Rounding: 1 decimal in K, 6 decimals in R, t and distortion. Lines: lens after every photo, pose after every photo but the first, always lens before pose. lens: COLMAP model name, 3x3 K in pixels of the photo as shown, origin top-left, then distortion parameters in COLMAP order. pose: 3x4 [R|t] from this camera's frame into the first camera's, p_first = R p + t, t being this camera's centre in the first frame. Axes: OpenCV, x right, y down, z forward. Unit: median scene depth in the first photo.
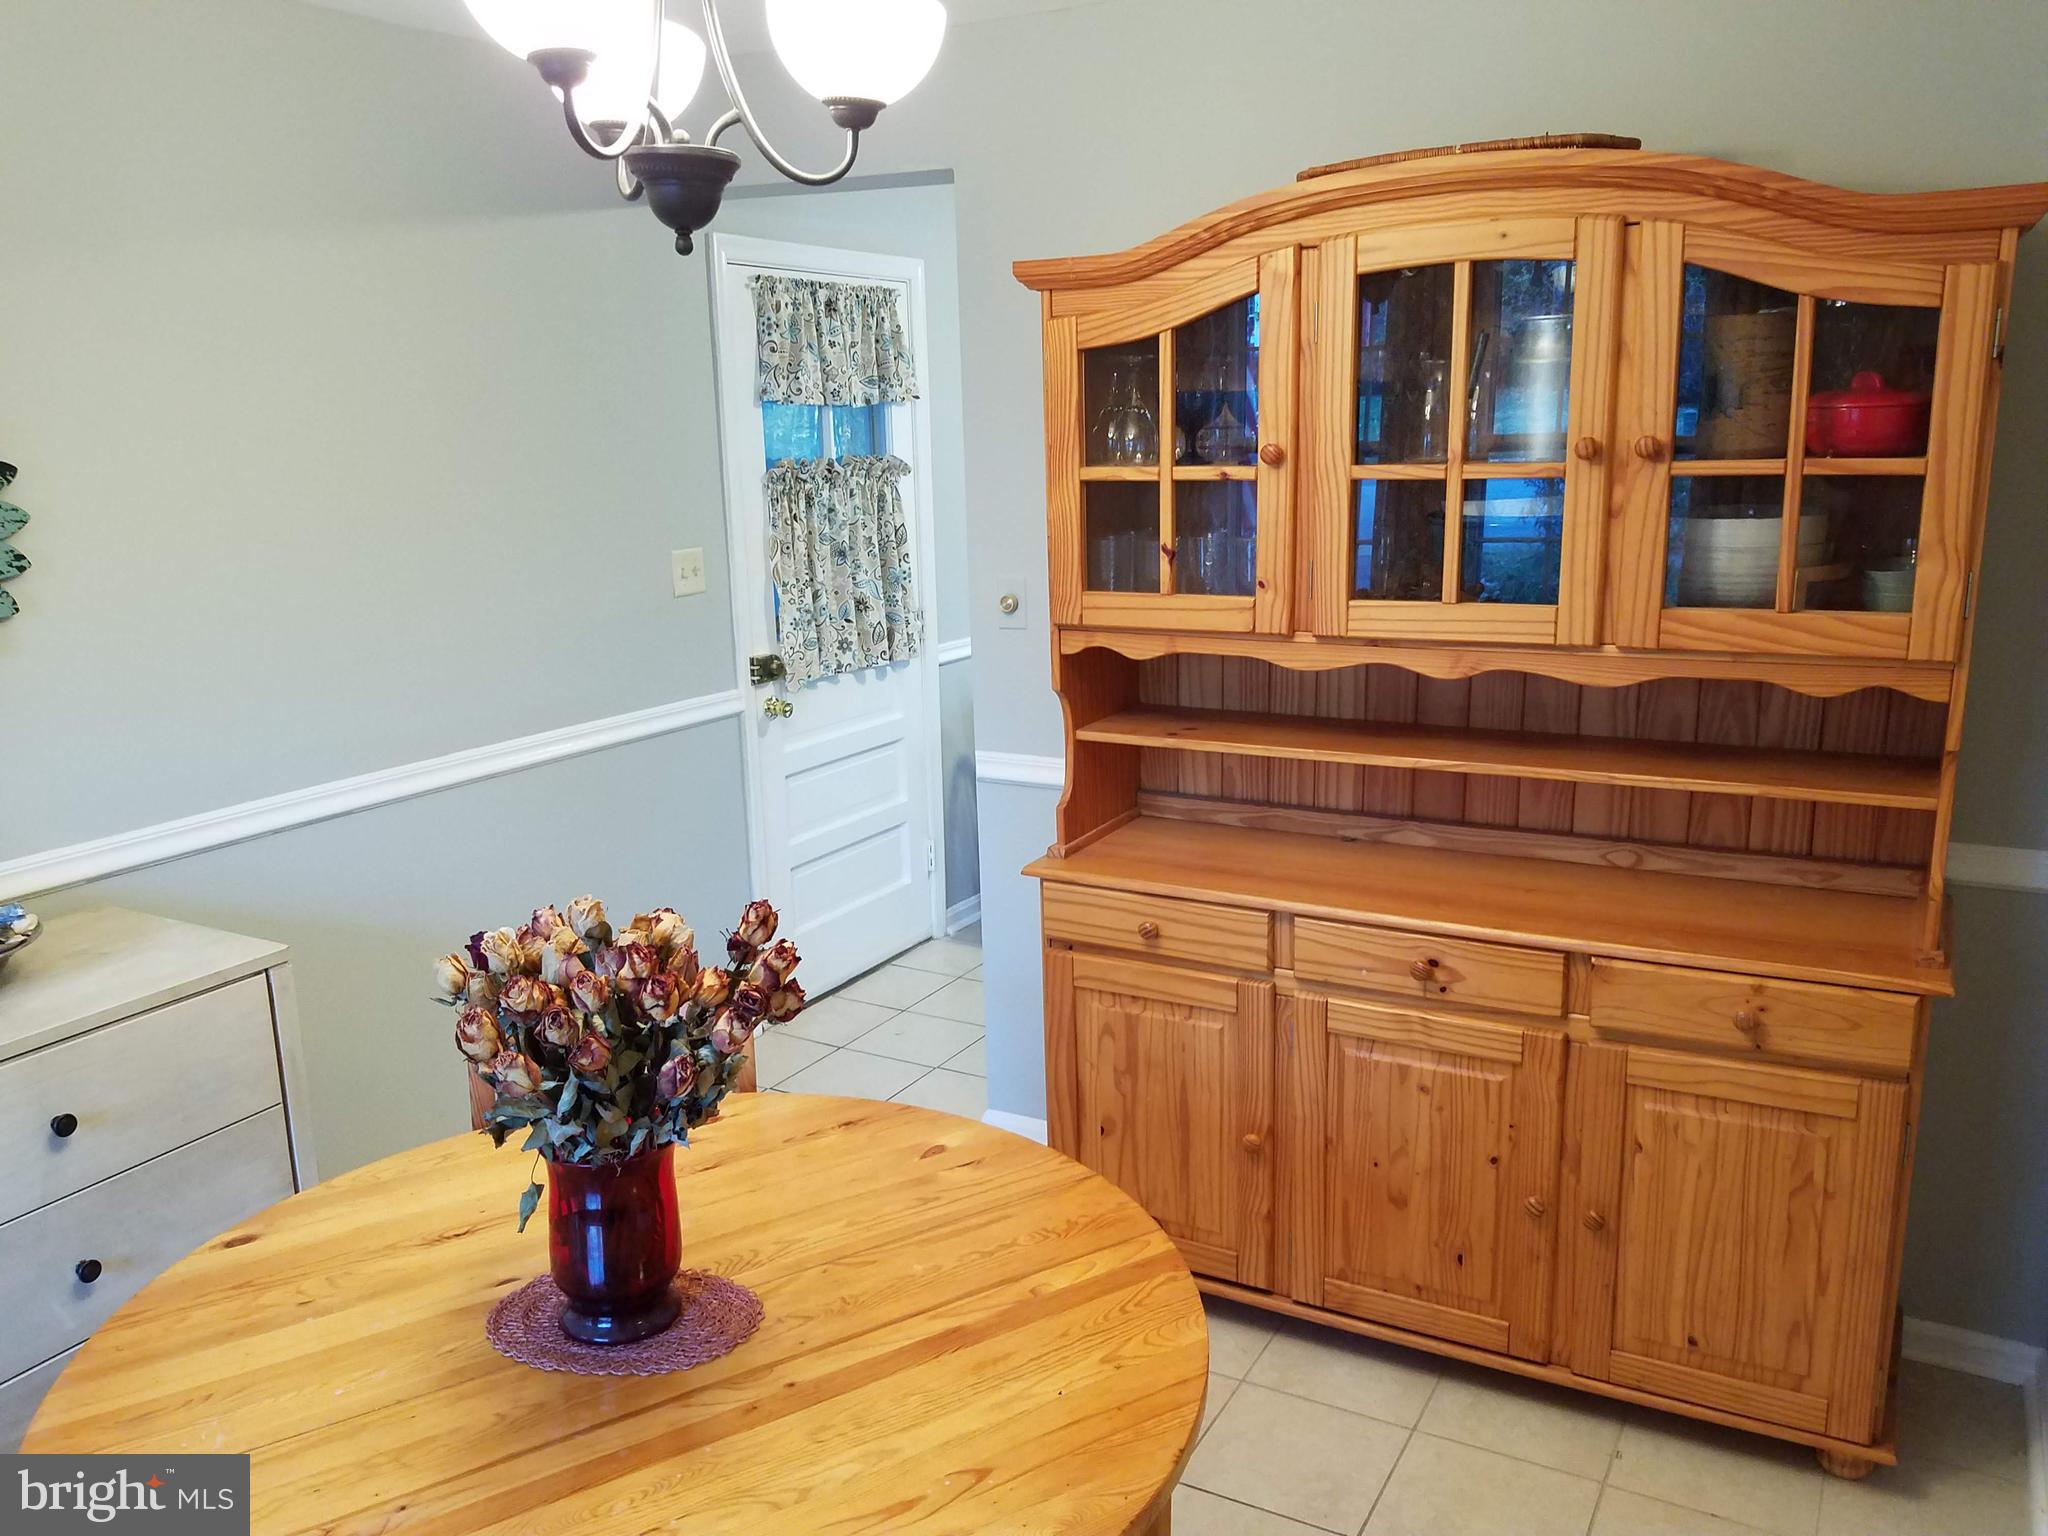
lens RADIAL K [[1585.6, 0, 1027.2], [0, 1585.6, 805.7], [0, 0, 1]] dist [0.053000, -0.088212]
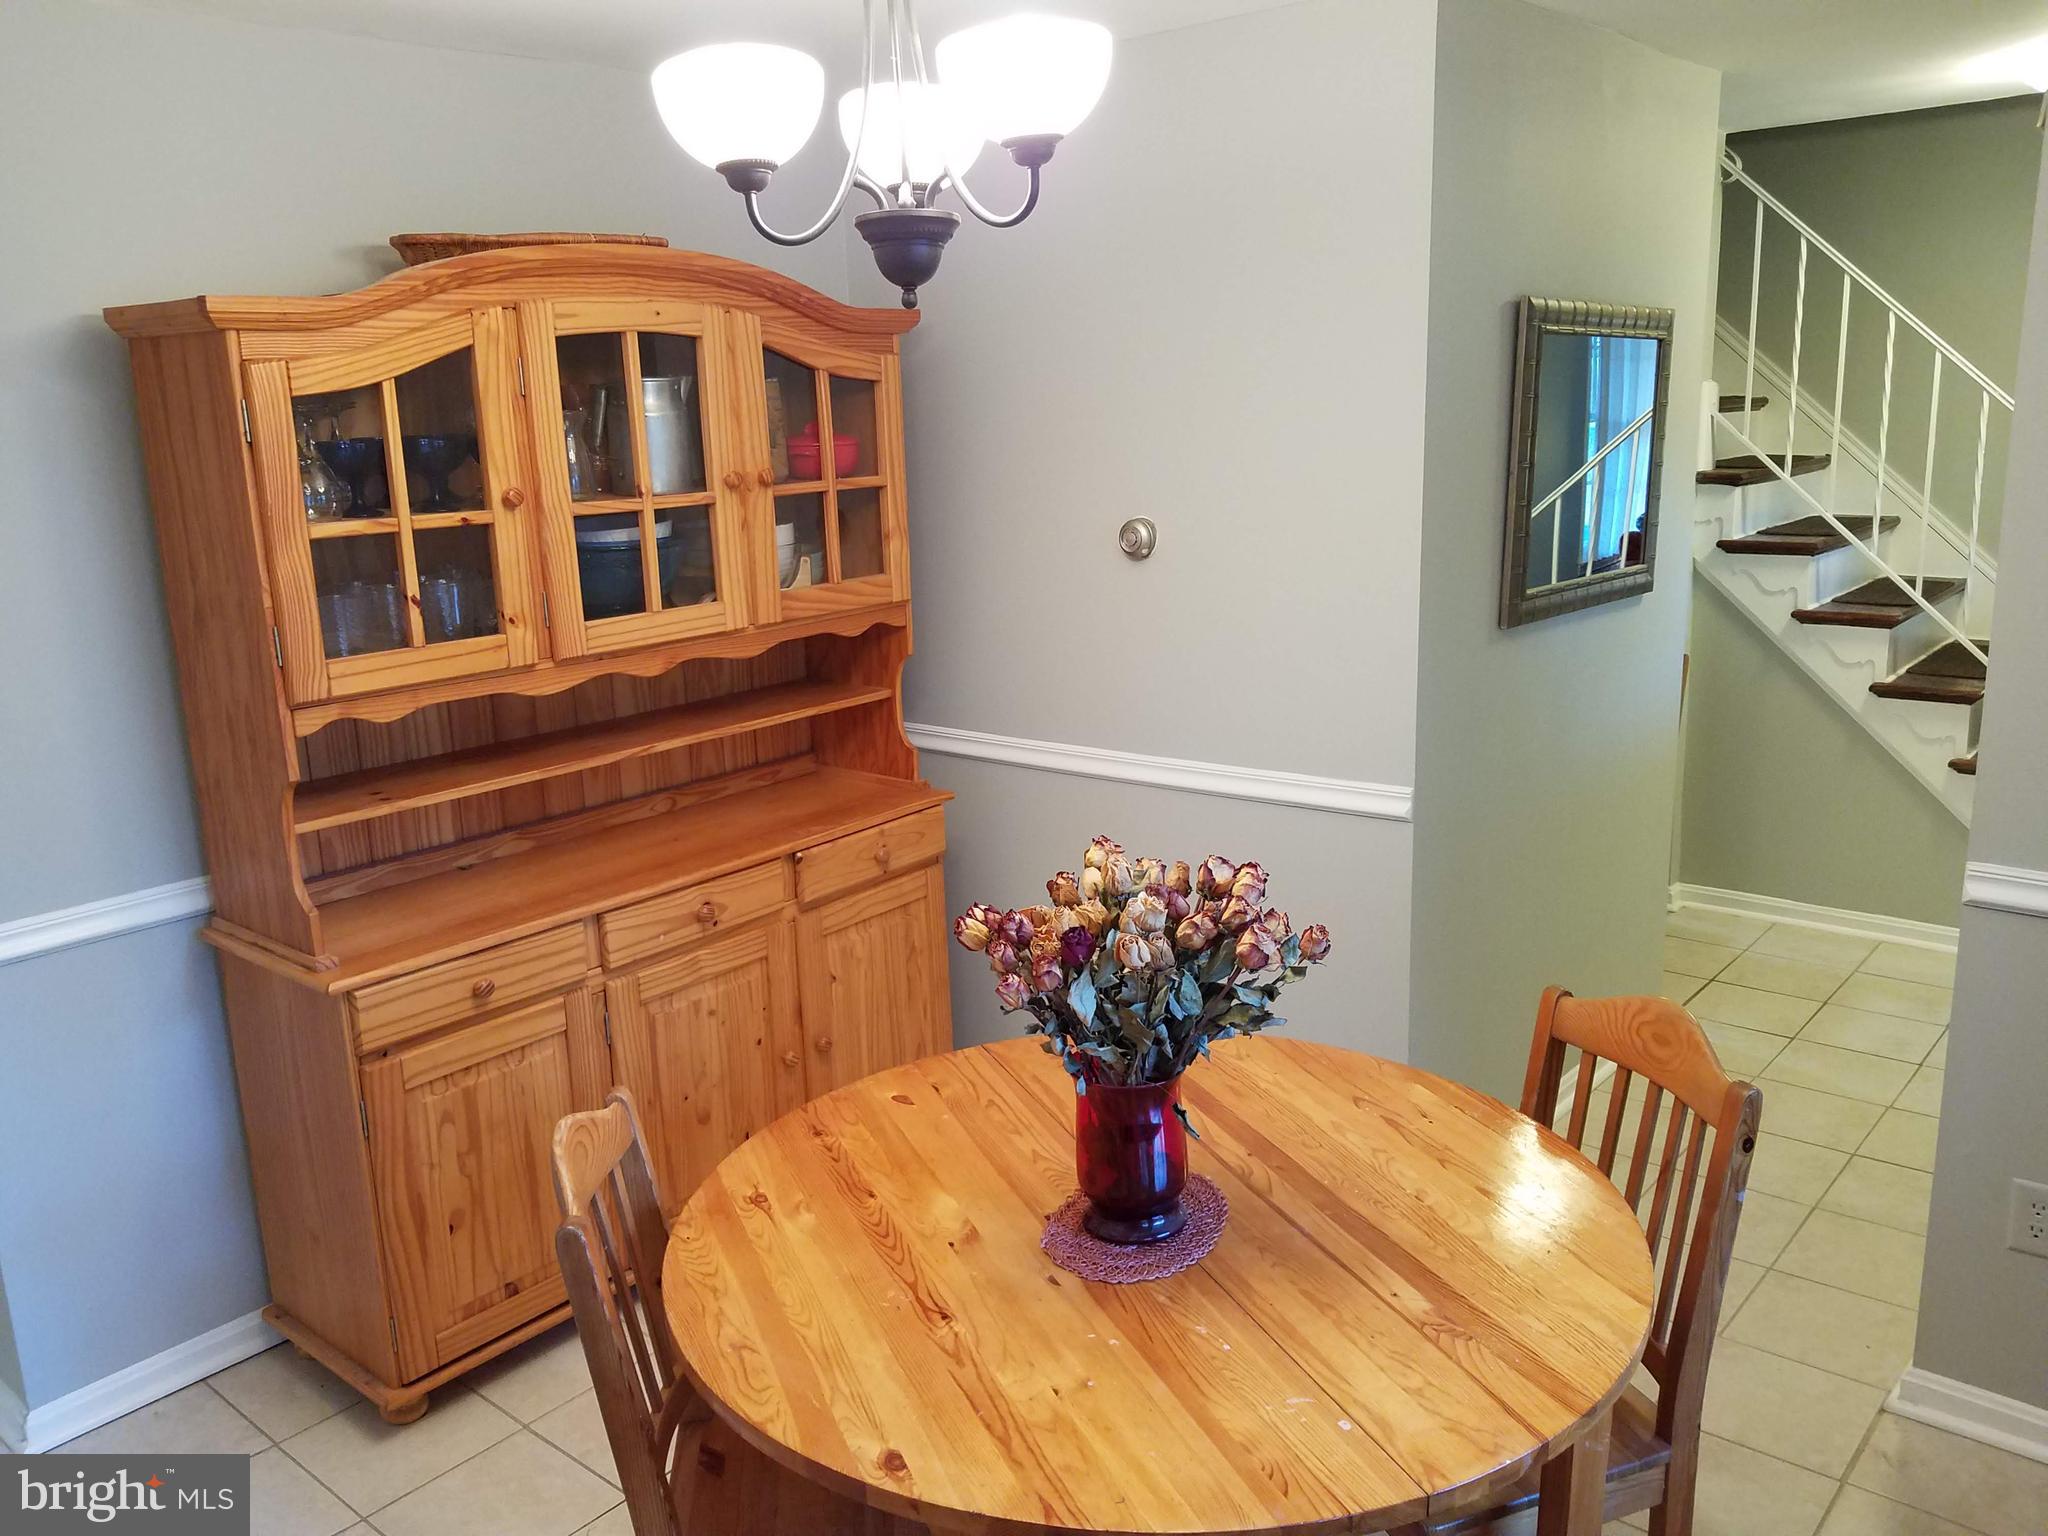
lens RADIAL K [[1585.6, 0, 1035.2], [0, 1585.6, 774.8], [0, 0, 1]] dist [0.053000, -0.088212]
pose [[0.190177, -0.212024, 0.958581, -0.815803], [0.266607, 0.950862, 0.157423, -0.116291], [-0.944856, 0.225626, 0.237360, 0.447751]]
